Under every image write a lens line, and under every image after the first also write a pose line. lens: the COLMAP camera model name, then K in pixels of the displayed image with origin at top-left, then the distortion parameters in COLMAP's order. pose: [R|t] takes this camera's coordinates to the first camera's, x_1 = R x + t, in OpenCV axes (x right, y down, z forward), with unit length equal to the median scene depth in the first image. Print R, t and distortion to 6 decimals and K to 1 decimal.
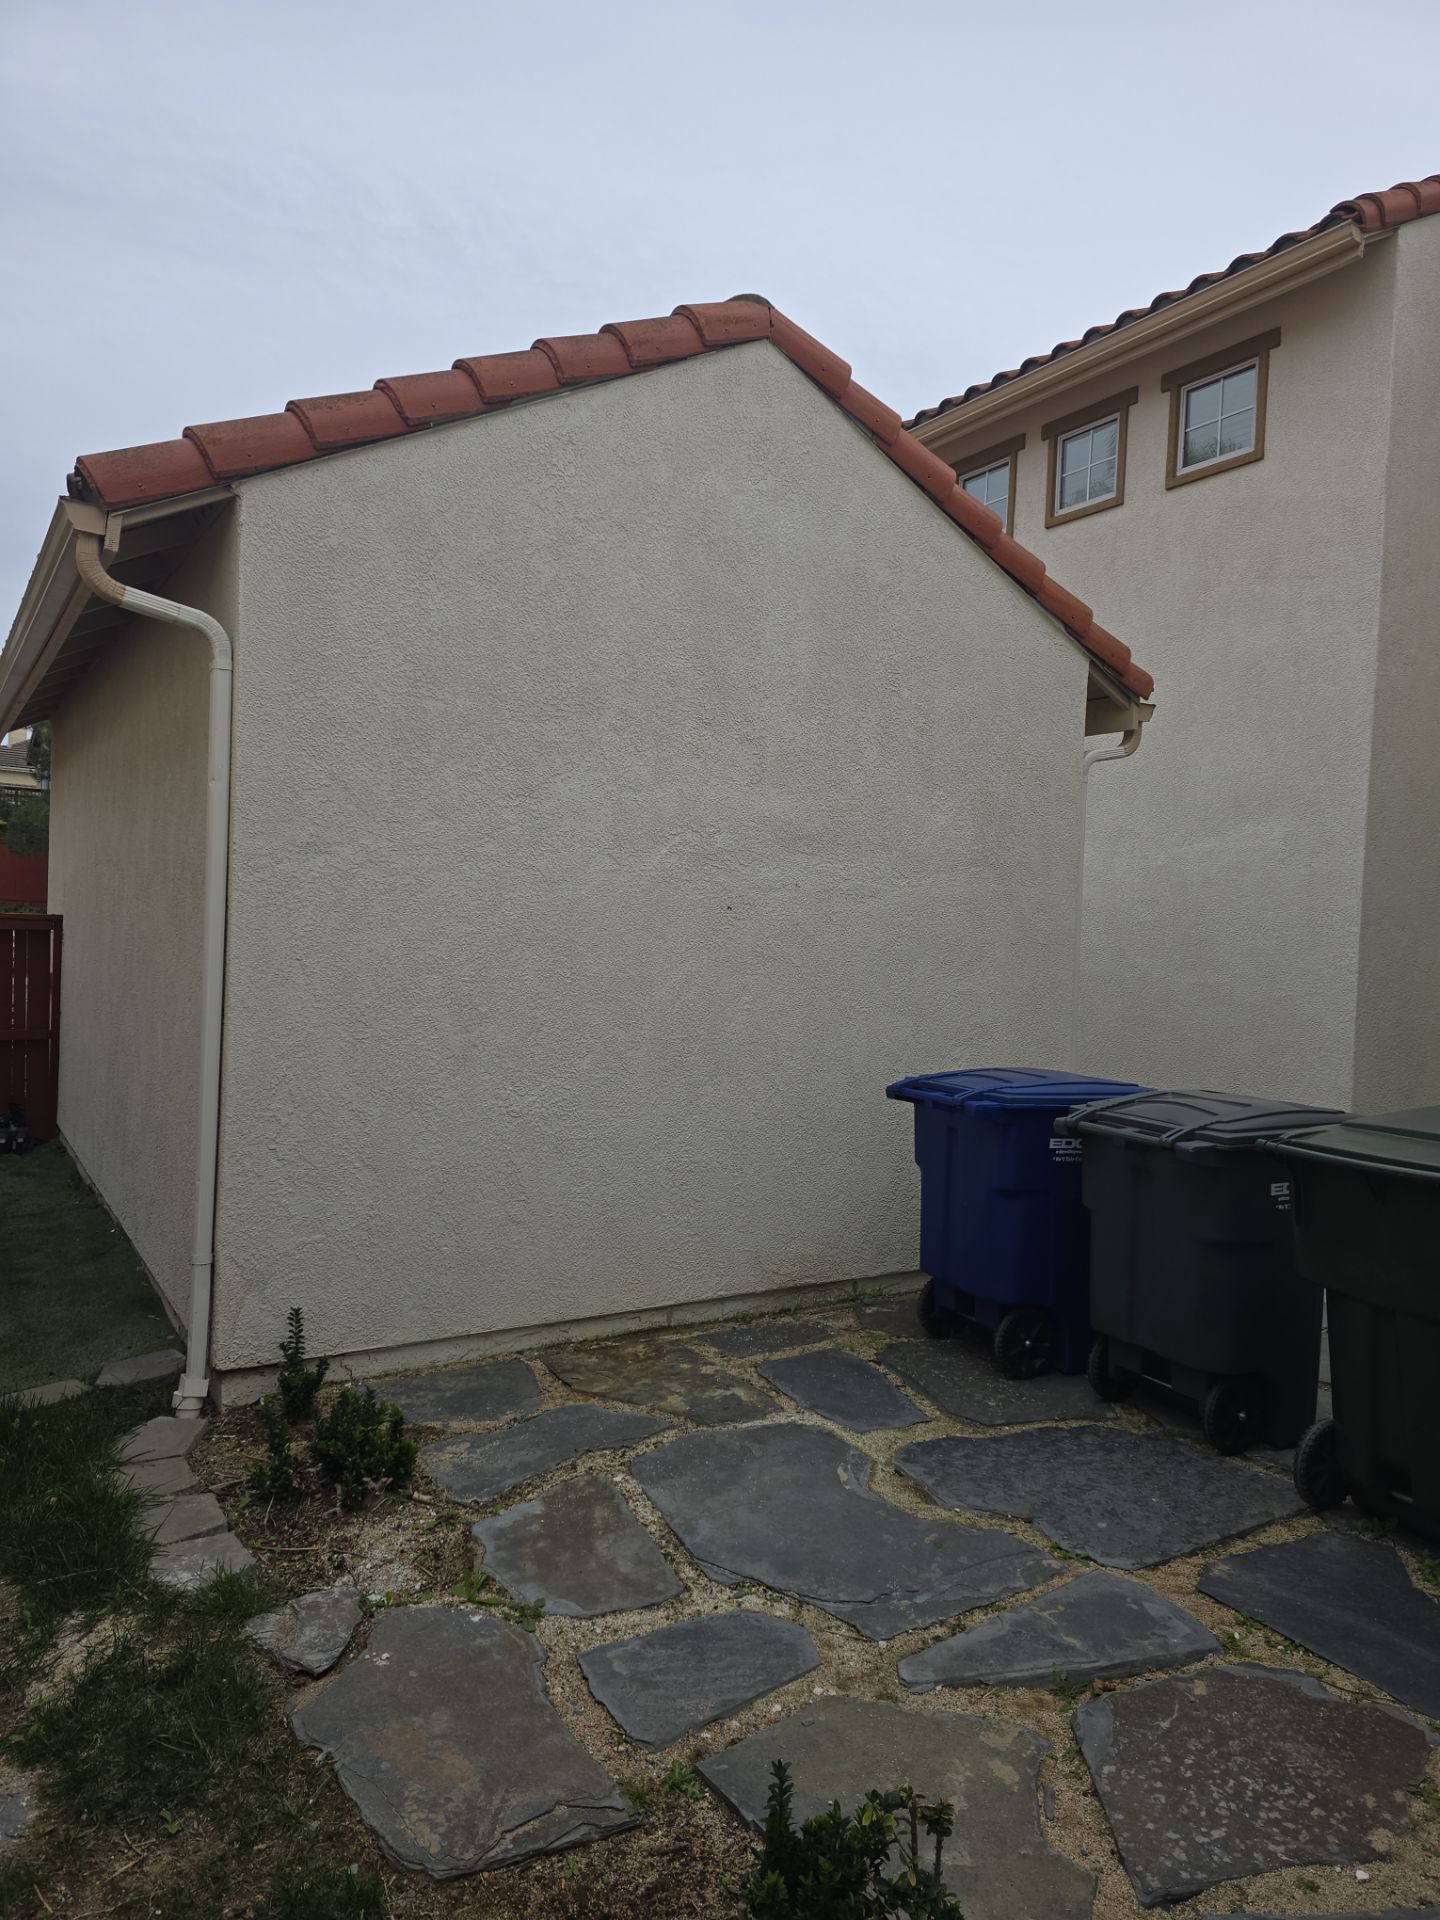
lens RADIAL K [[1345.7, 0, 762.7], [0, 1345.7, 923.3], [0, 0, 1]] dist [0.043730, -0.053804]
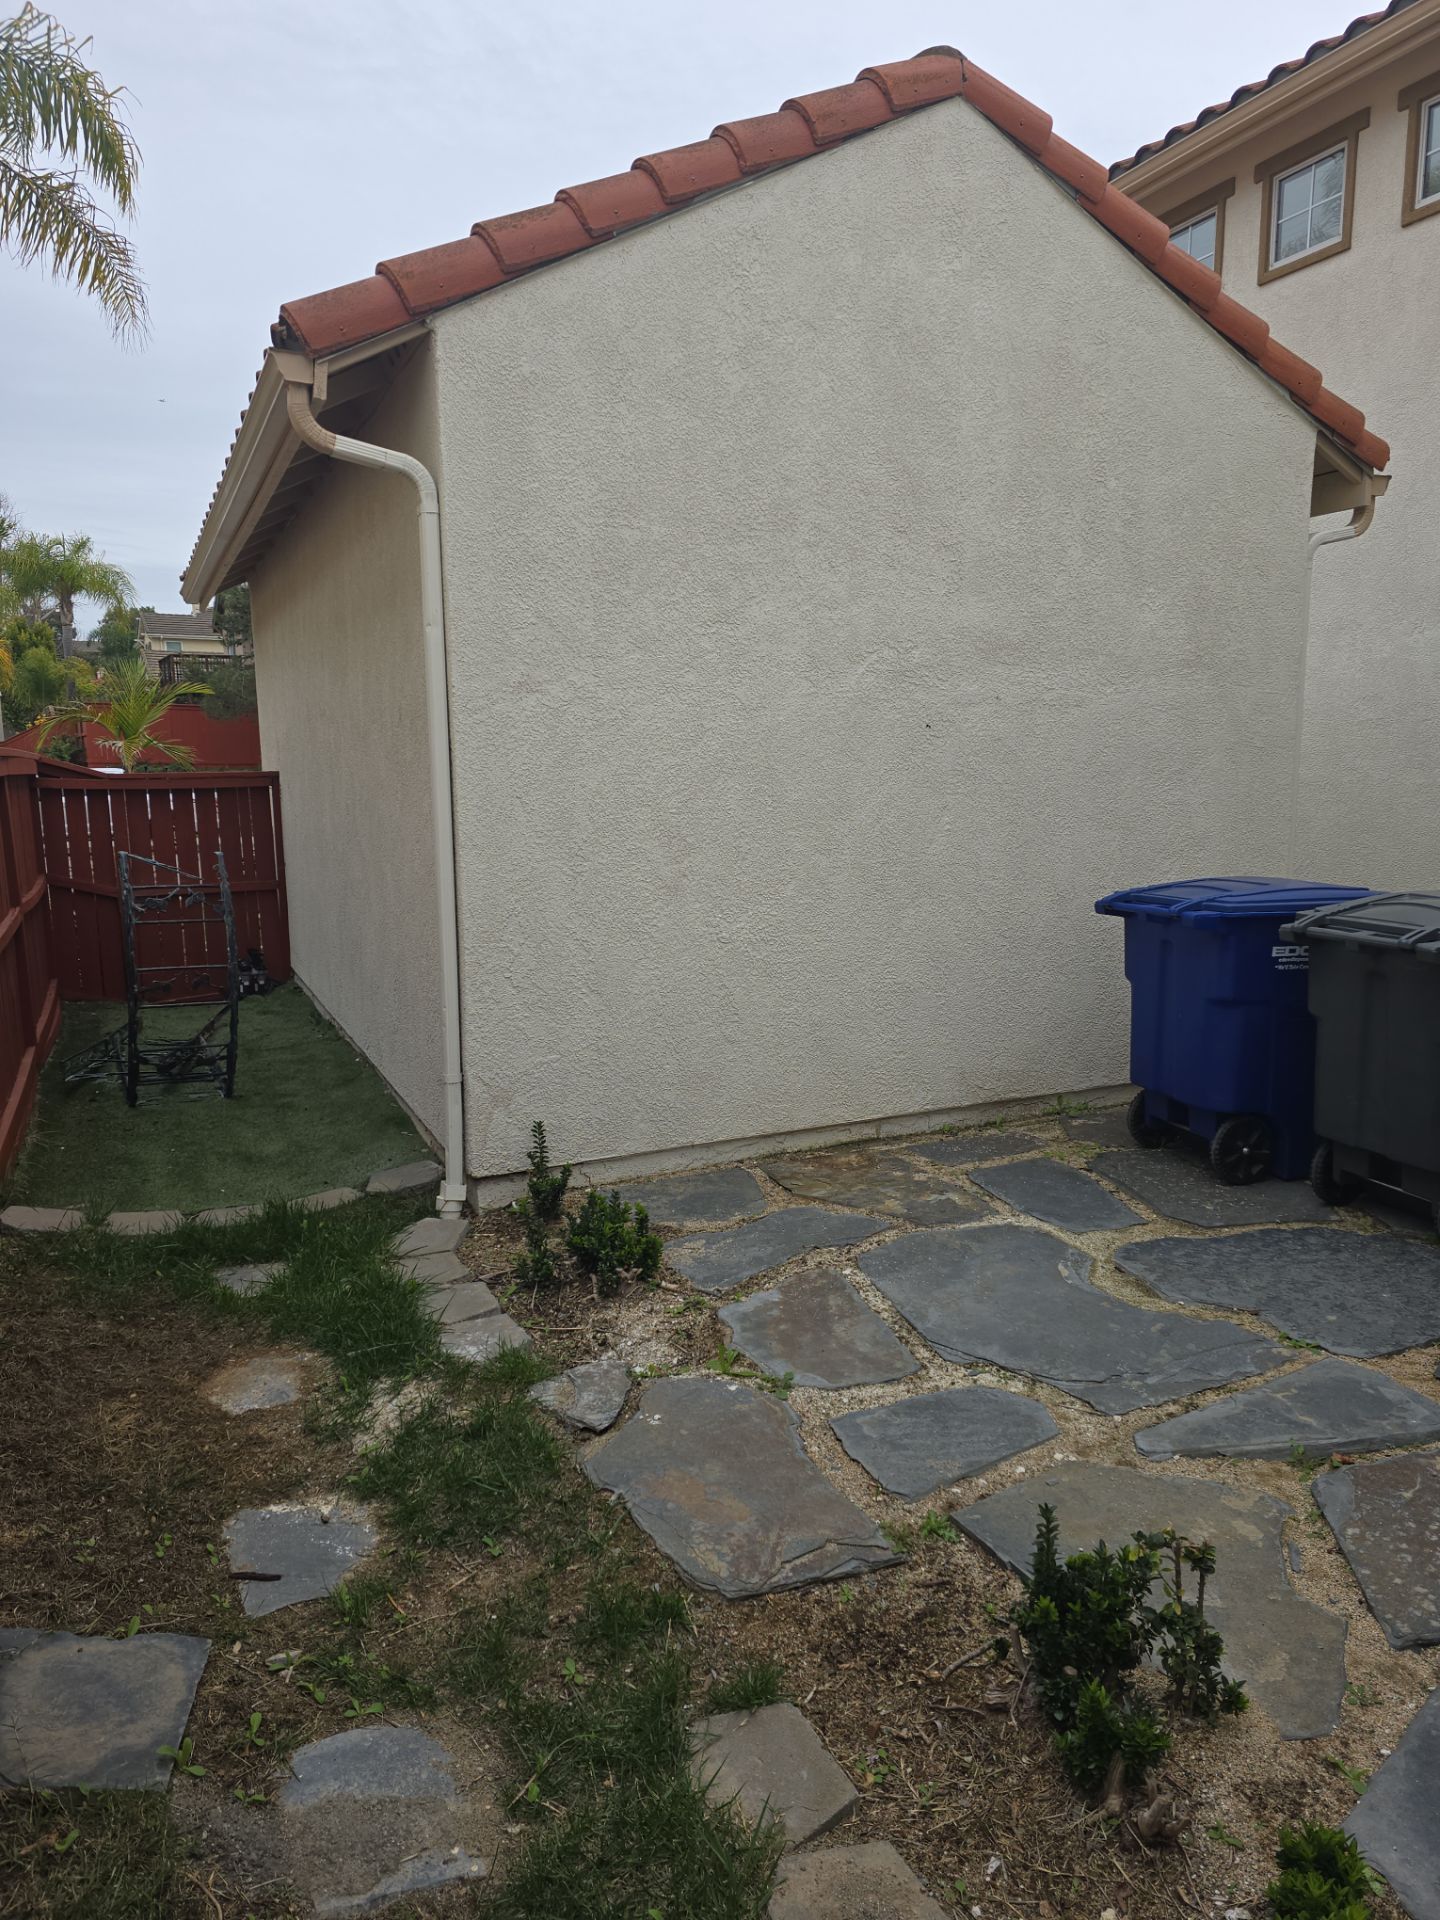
lens RADIAL K [[1353.1, 0, 720.0], [0, 1353.1, 960.0], [0, 0, 1]] dist [0.061967, -0.080890]
pose [[0.988768, -0.028986, -0.146622, -0.044438], [0.050010, 0.988631, 0.141805, 0.011312], [0.140844, -0.147544, 0.978976, -0.026082]]
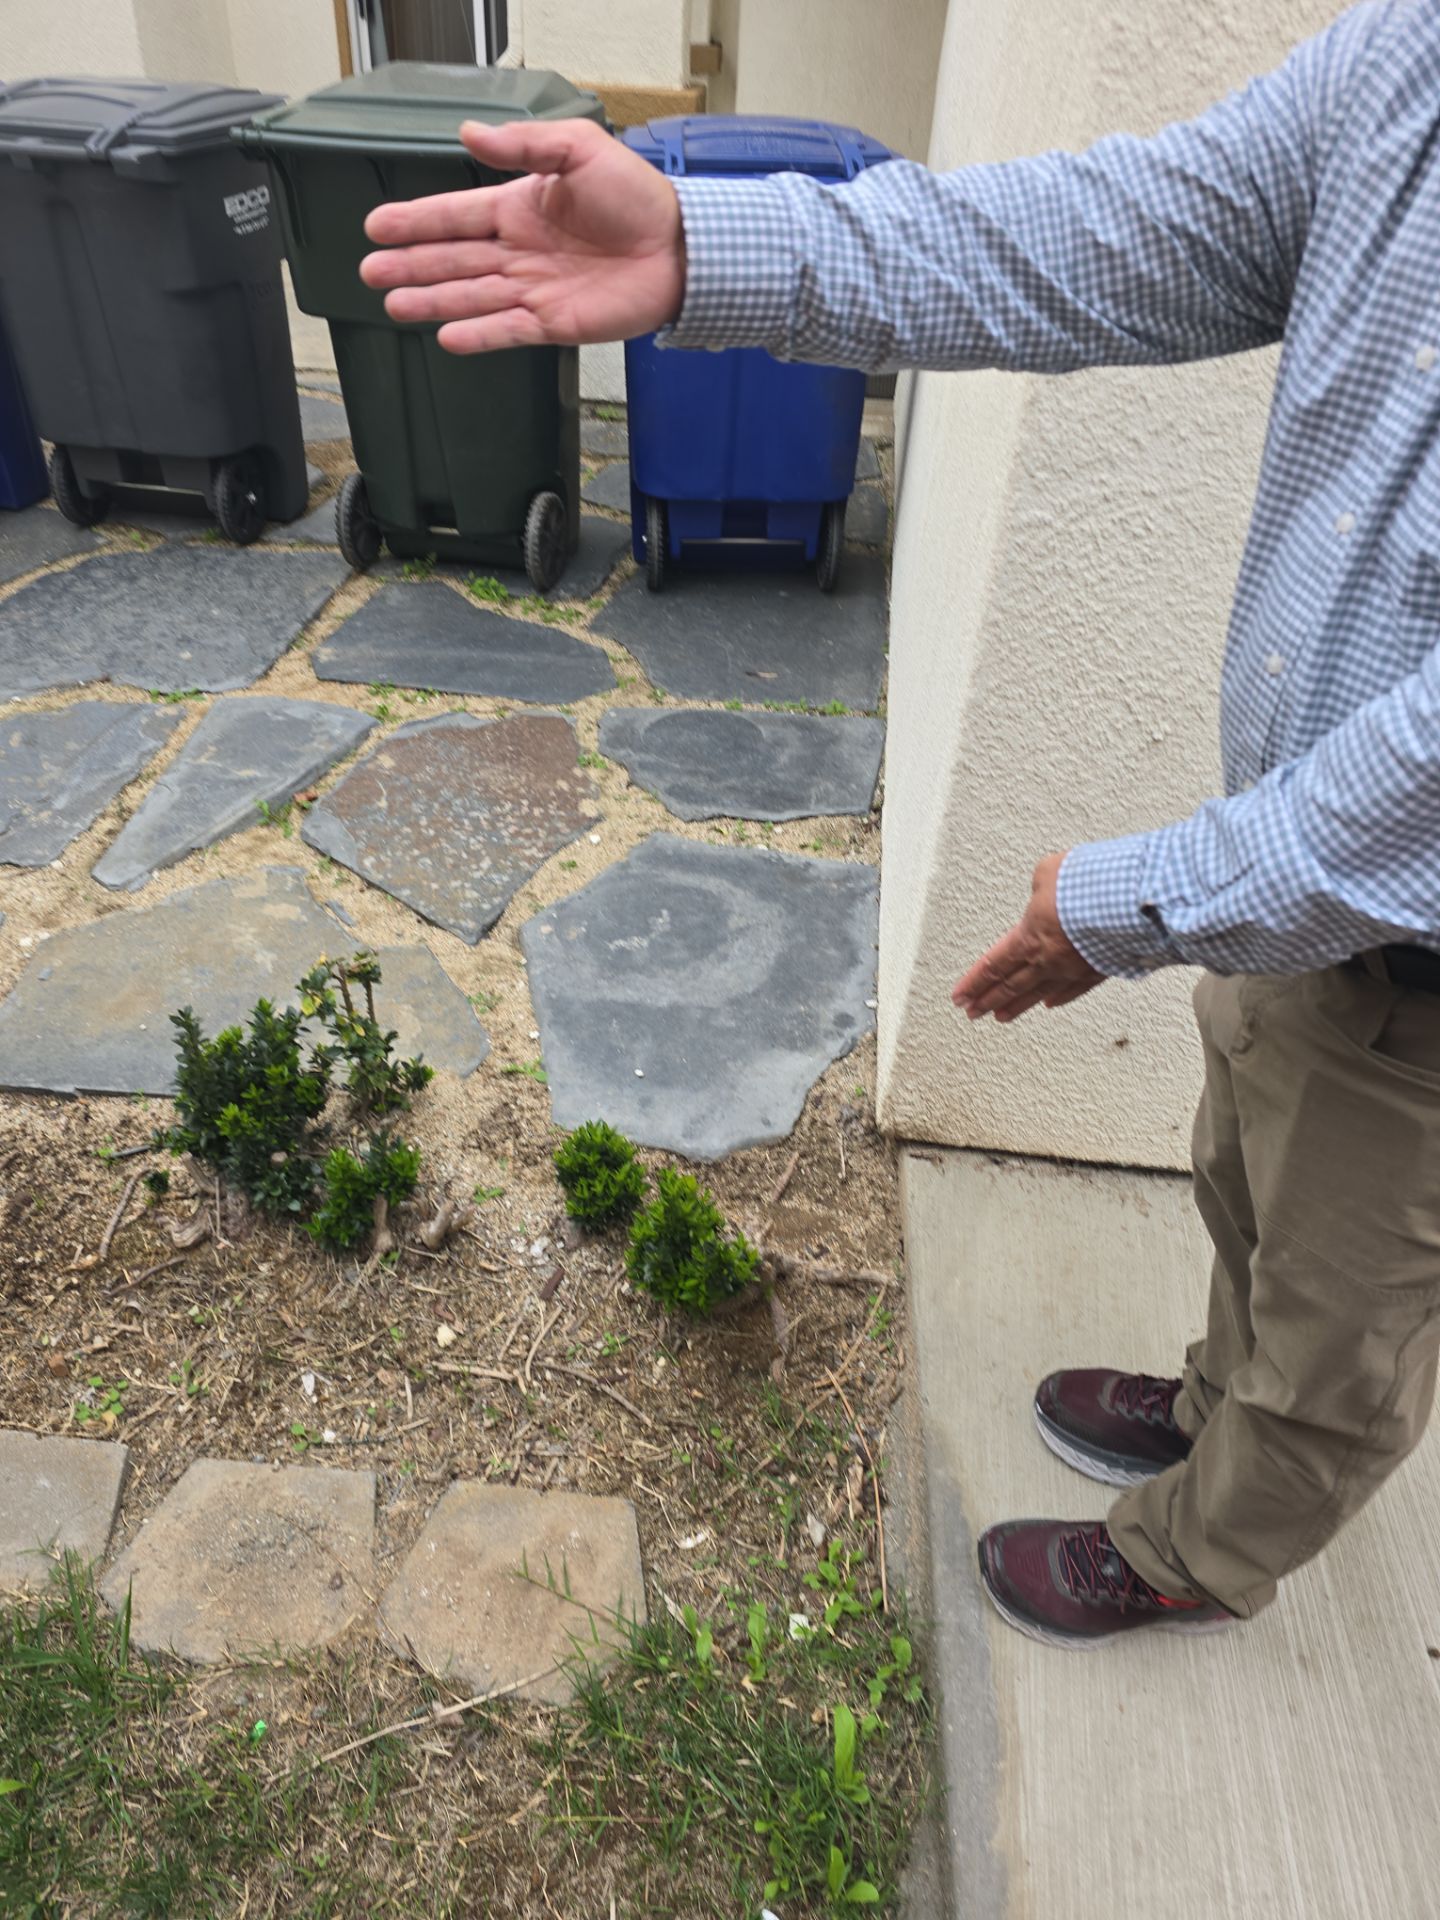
lens RADIAL K [[1282.5, 0, 731.5], [0, 1282.5, 956.1], [0, 0, 1]] dist [0.076913, -0.060373]
pose [[0.619129, -0.486105, 0.616750, -0.156415], [-0.015037, 0.777897, 0.628212, 0.050387], [-0.785145, -0.398219, 0.474309, 0.225931]]
